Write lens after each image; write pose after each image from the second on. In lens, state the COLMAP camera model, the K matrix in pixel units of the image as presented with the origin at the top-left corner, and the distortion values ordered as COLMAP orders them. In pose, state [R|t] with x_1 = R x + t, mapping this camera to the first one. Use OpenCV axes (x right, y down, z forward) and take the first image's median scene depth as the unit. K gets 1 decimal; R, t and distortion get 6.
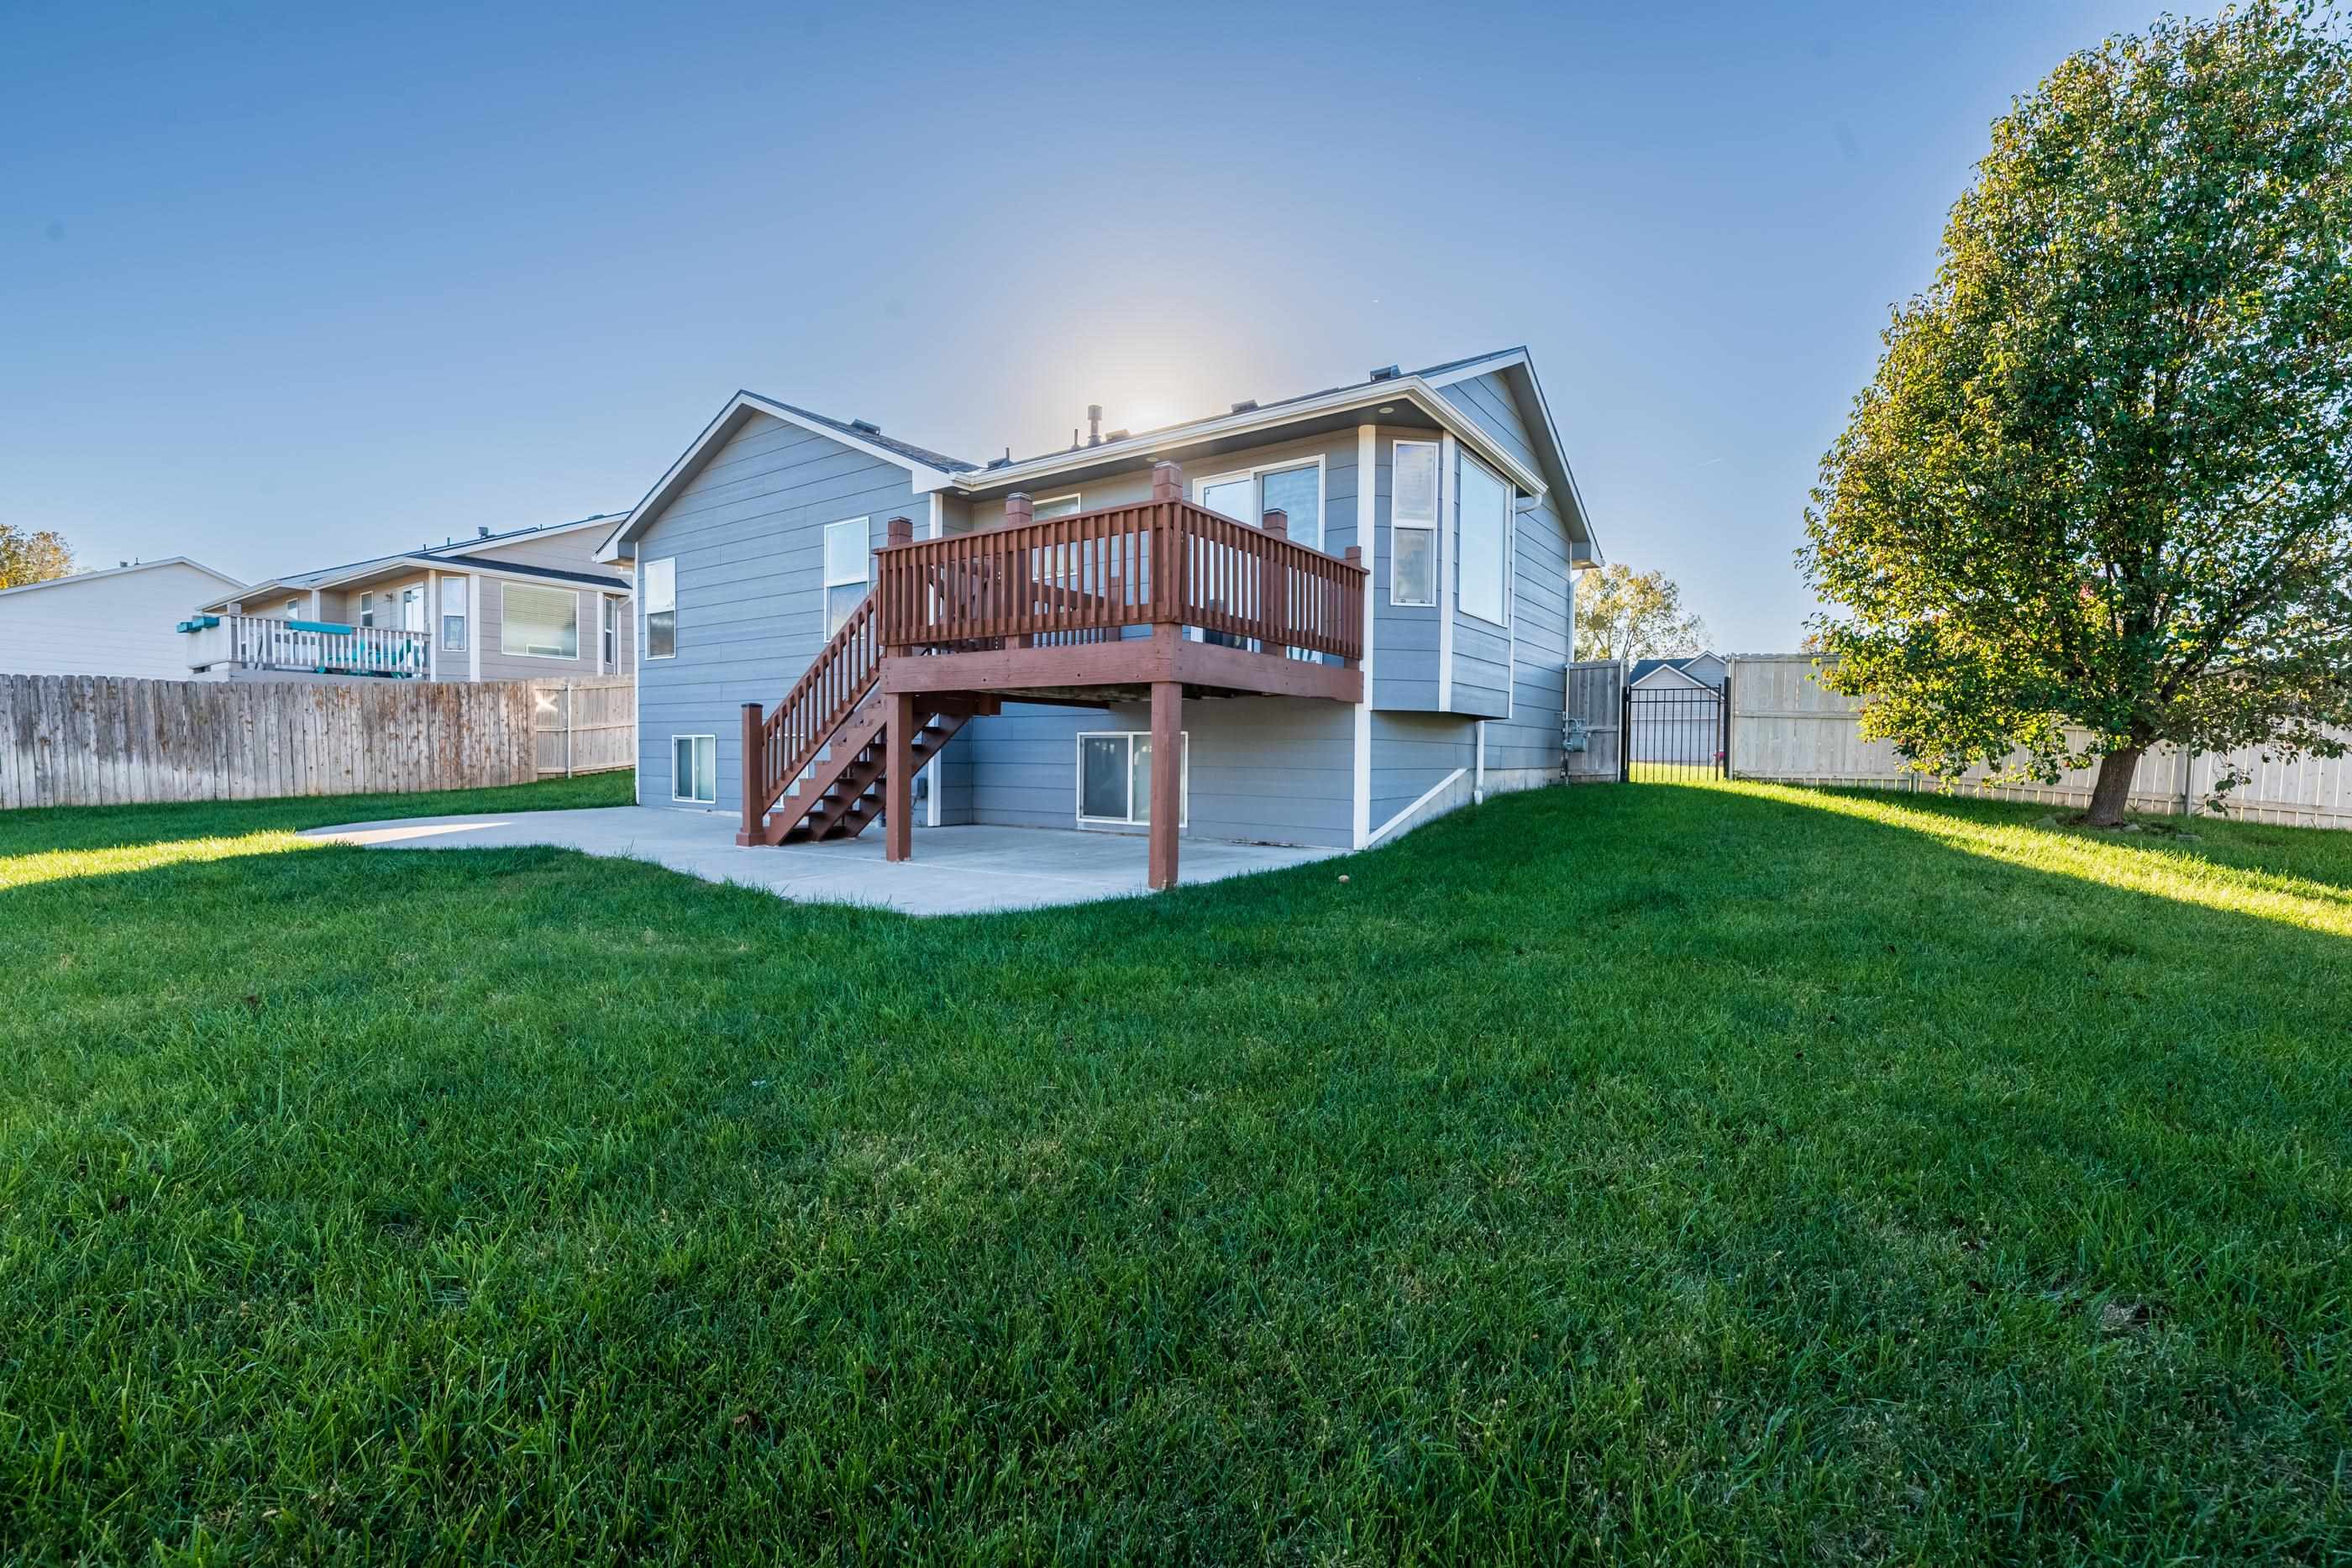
lens RADIAL K [[999.3, 0, 1152.5], [0, 999.3, 776.9], [0, 0, 1]] dist [-0.004914, -0.000545]
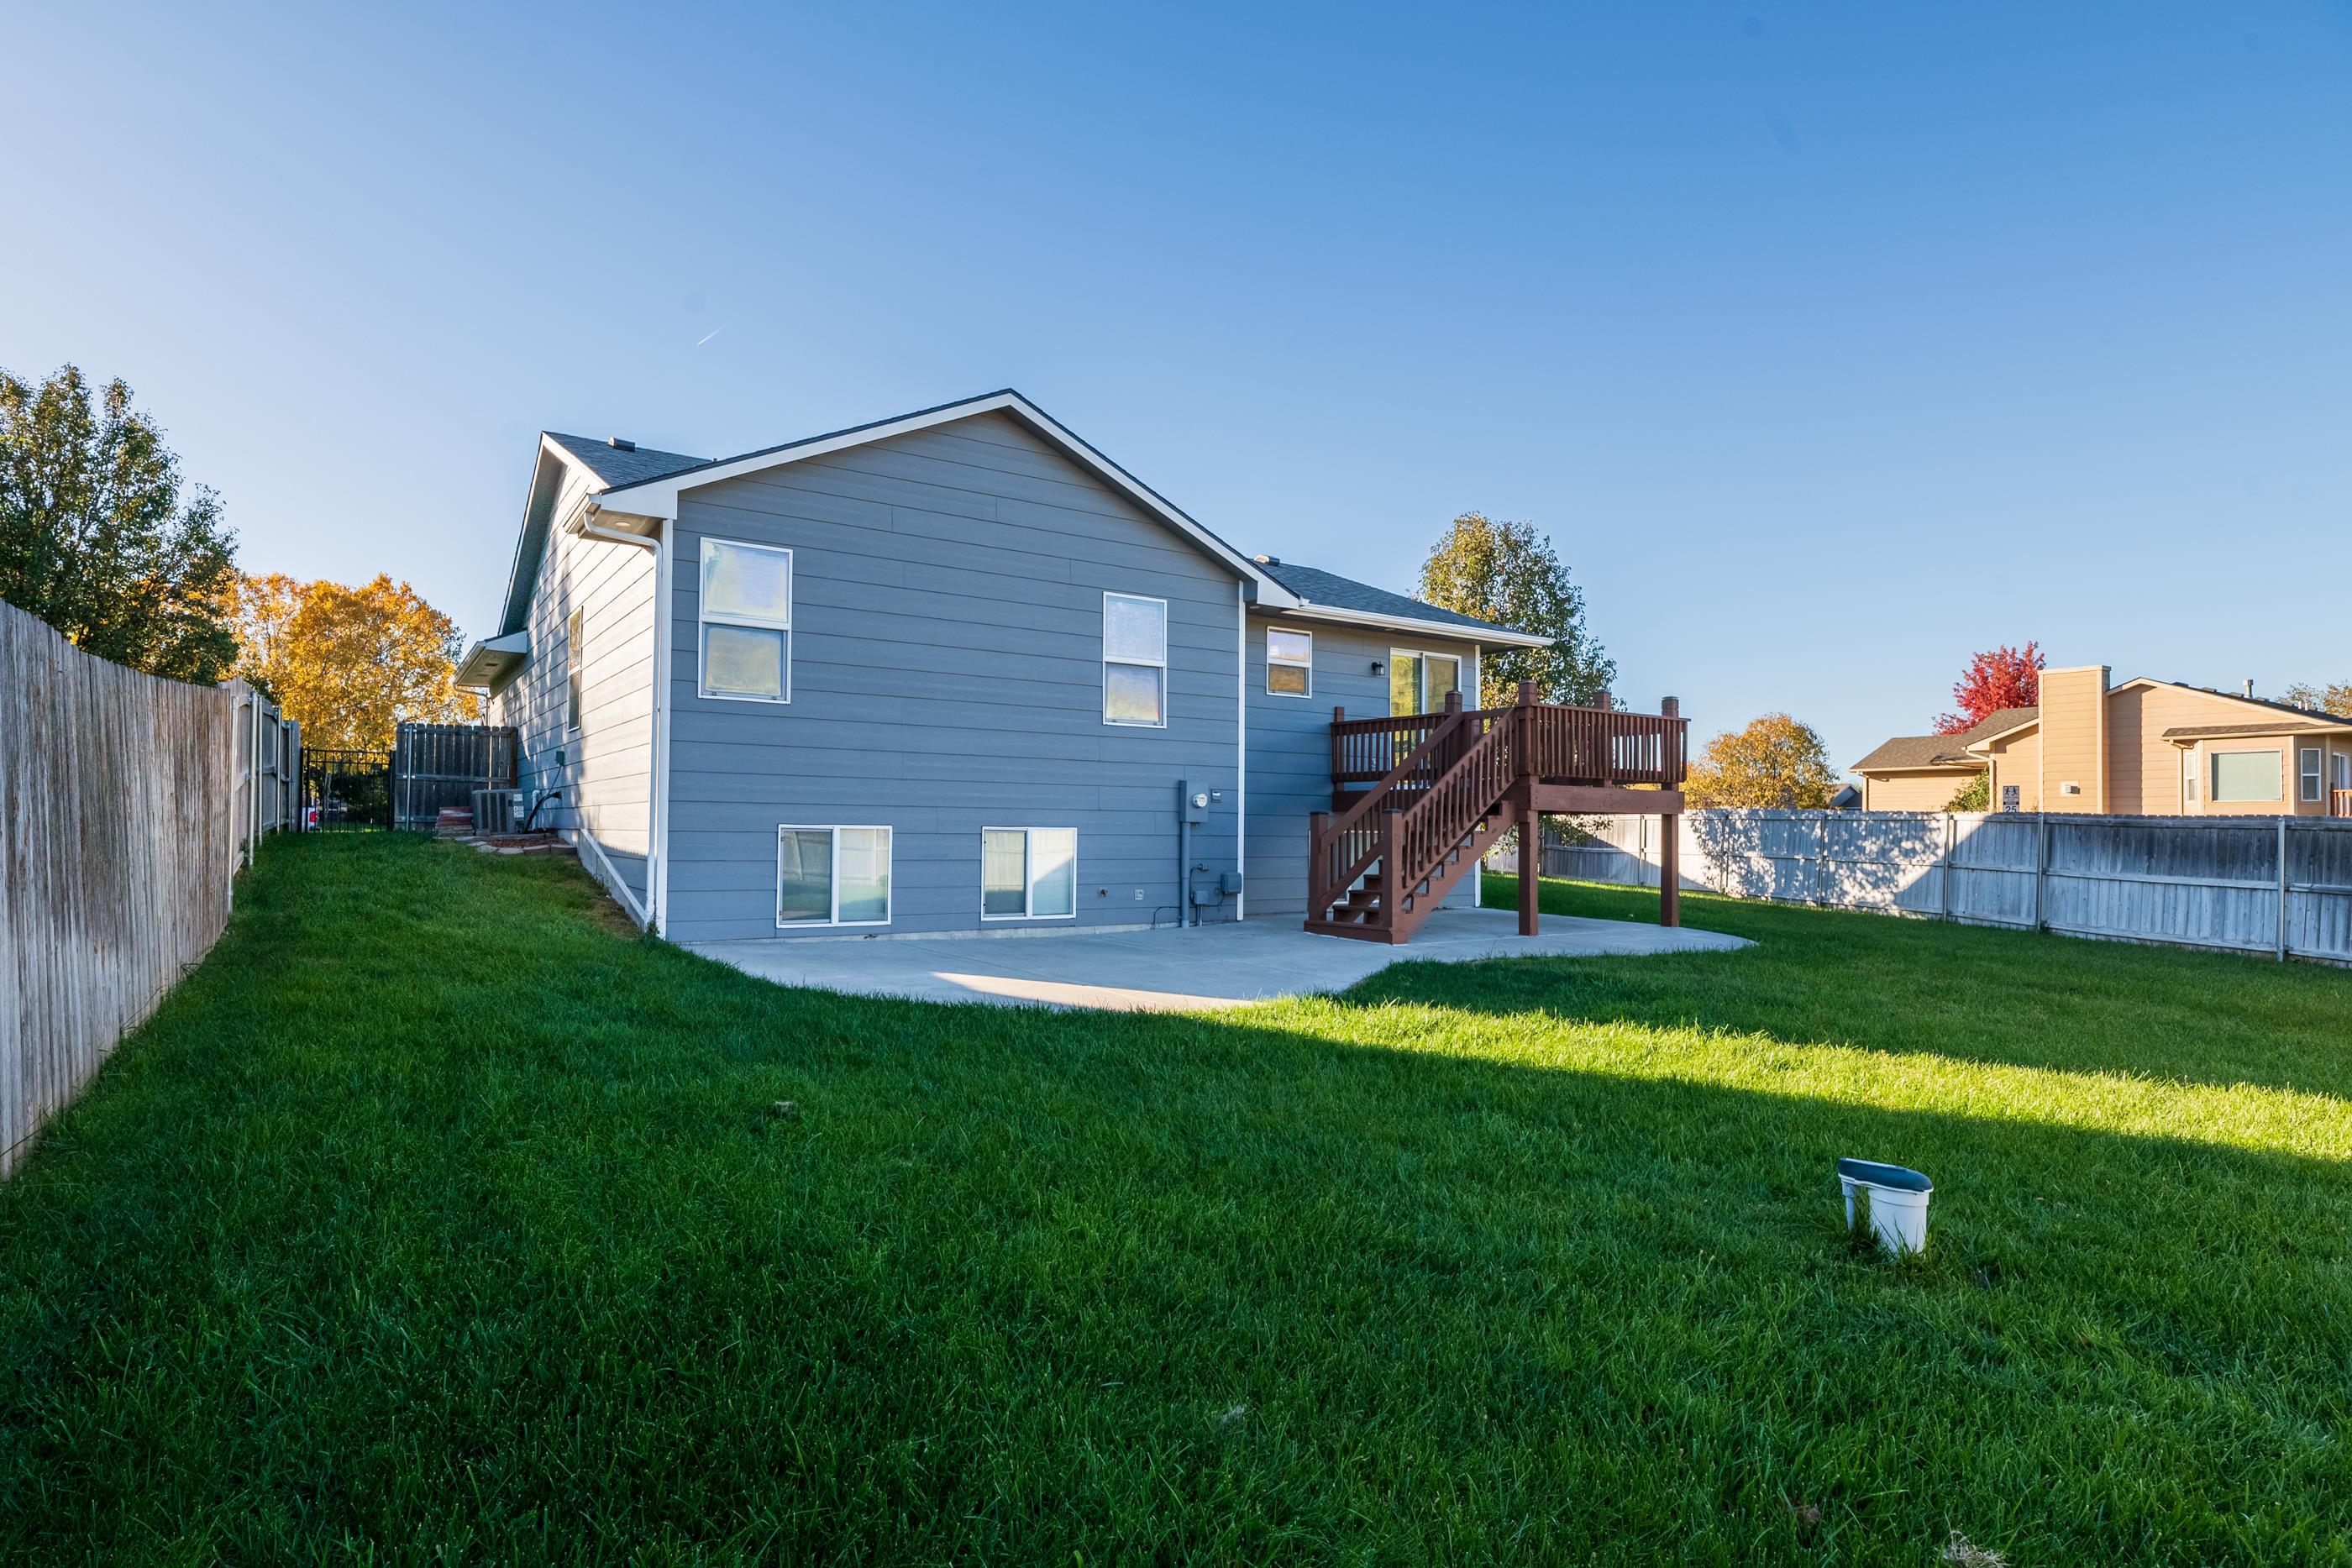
lens RADIAL K [[1126.9, 0, 1231.0], [0, 1126.9, 804.7], [0, 0, 1]] dist [0.022326, 0.000229]
pose [[0.397773, 0.017439, 0.917318, -1.002569], [0.015183, 0.999557, -0.025586, -0.029460], [-0.917358, 0.024105, 0.397332, 0.428070]]
